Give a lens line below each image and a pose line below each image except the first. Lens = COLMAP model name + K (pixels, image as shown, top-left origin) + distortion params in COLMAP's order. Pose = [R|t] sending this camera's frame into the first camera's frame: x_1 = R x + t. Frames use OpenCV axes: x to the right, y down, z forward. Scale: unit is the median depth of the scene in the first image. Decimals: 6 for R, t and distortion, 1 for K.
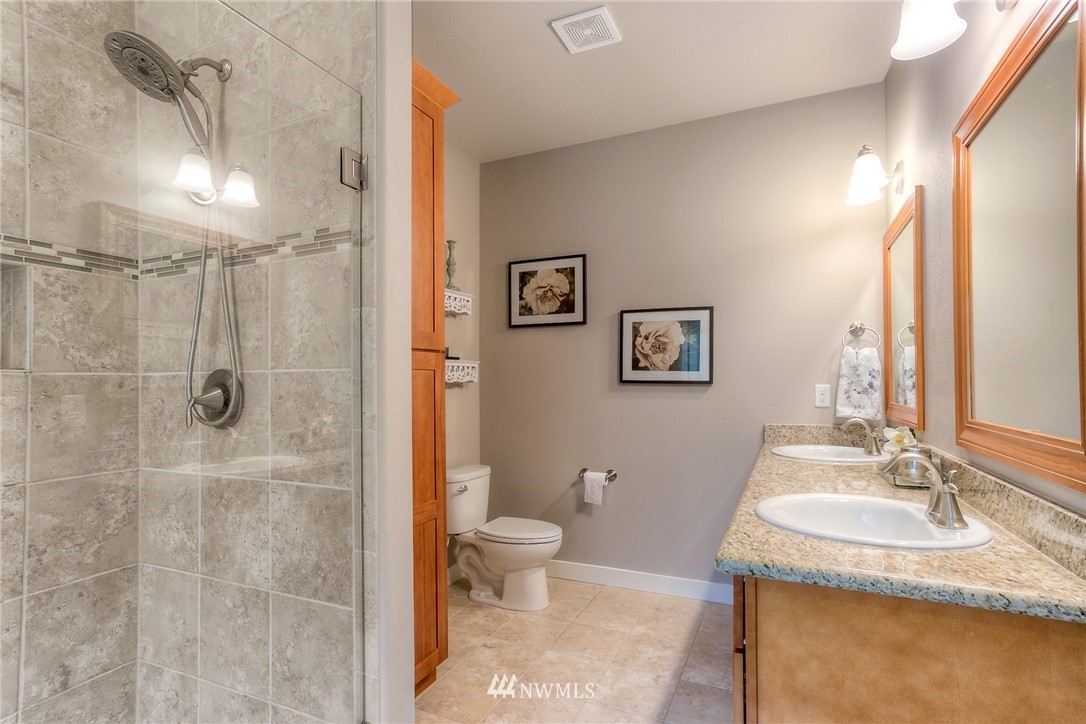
lens RADIAL K [[521.3, 0, 547.4], [0, 521.3, 371.8], [0, 0, 1]] dist [0.033955, 0.001090]
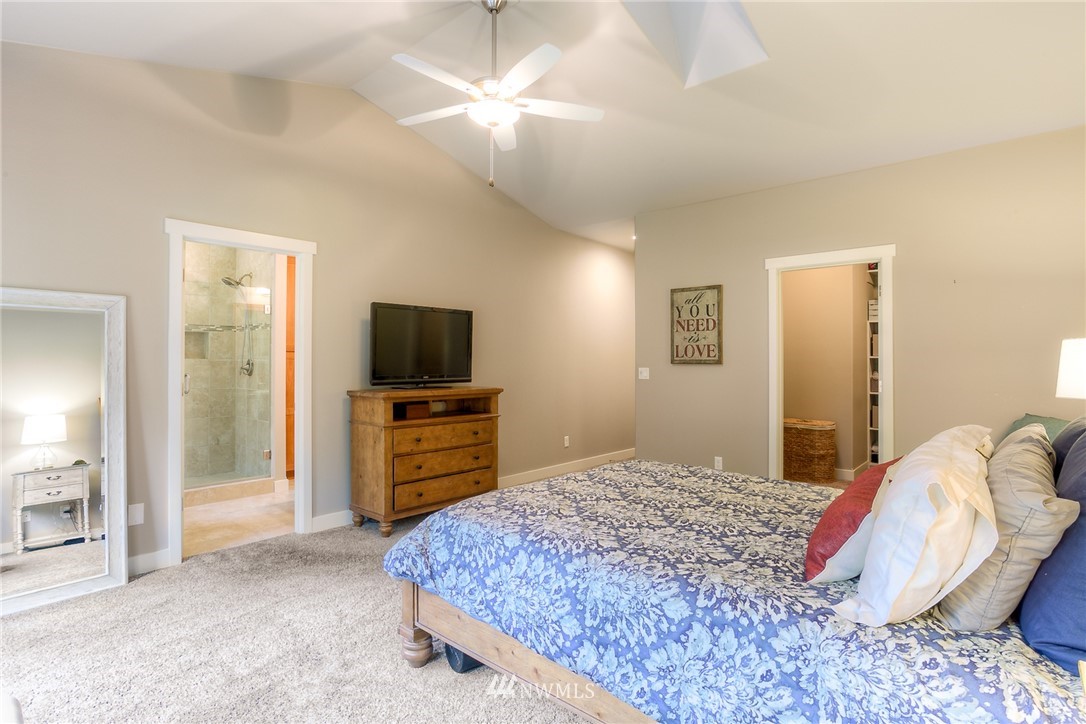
lens RADIAL K [[551.8, 0, 540.9], [0, 551.8, 358.9], [0, 0, 1]] dist [-0.001307, -0.000164]
pose [[0.952745, 0.009070, -0.303637, 2.360968], [-0.007193, 0.999947, 0.007300, -0.047516], [0.303688, -0.004771, 0.952760, -1.927546]]
